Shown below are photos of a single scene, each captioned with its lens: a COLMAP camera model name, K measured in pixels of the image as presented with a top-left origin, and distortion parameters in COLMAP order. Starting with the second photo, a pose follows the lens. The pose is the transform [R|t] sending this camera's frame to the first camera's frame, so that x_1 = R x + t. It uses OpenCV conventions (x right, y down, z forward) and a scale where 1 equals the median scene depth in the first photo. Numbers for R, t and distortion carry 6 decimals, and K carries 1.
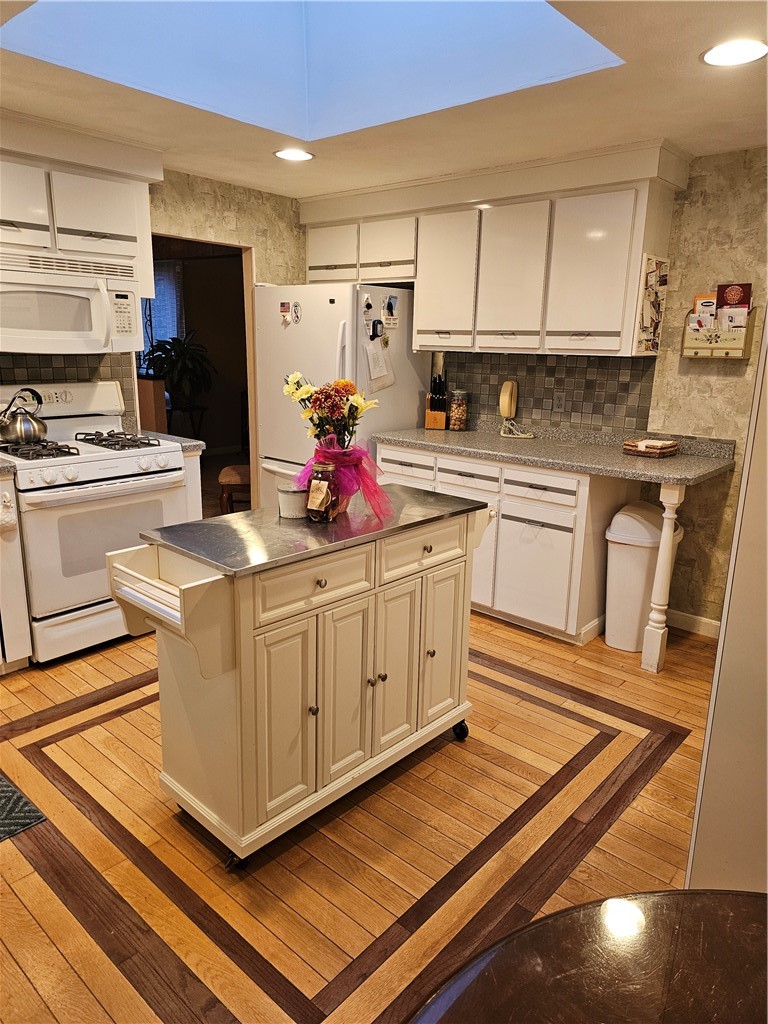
lens RADIAL K [[691.8, 0, 383.4], [0, 691.8, 509.0], [0, 0, 1]] dist [0.033655, -0.028248]
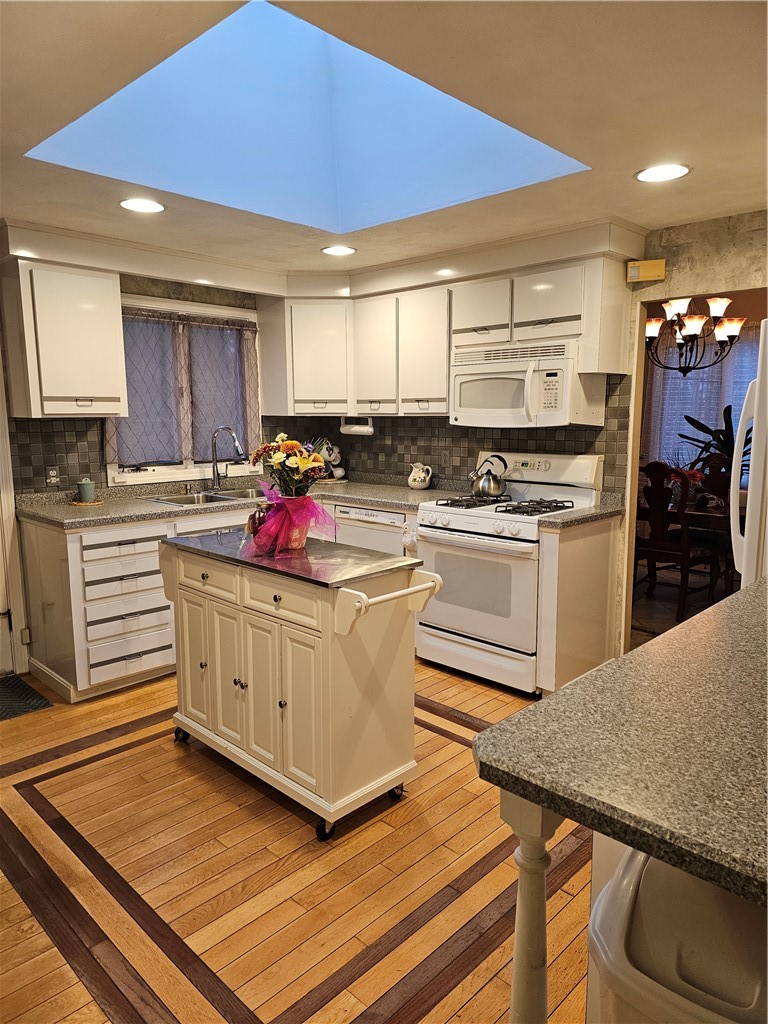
lens RADIAL K [[691.8, 0, 380.6], [0, 691.8, 513.1], [0, 0, 1]] dist [0.033655, -0.028248]
pose [[-0.059579, 0.120718, -0.990897, 0.746377], [-0.235586, 0.962919, 0.131474, -0.189178], [0.970026, 0.241275, -0.028930, 0.871983]]
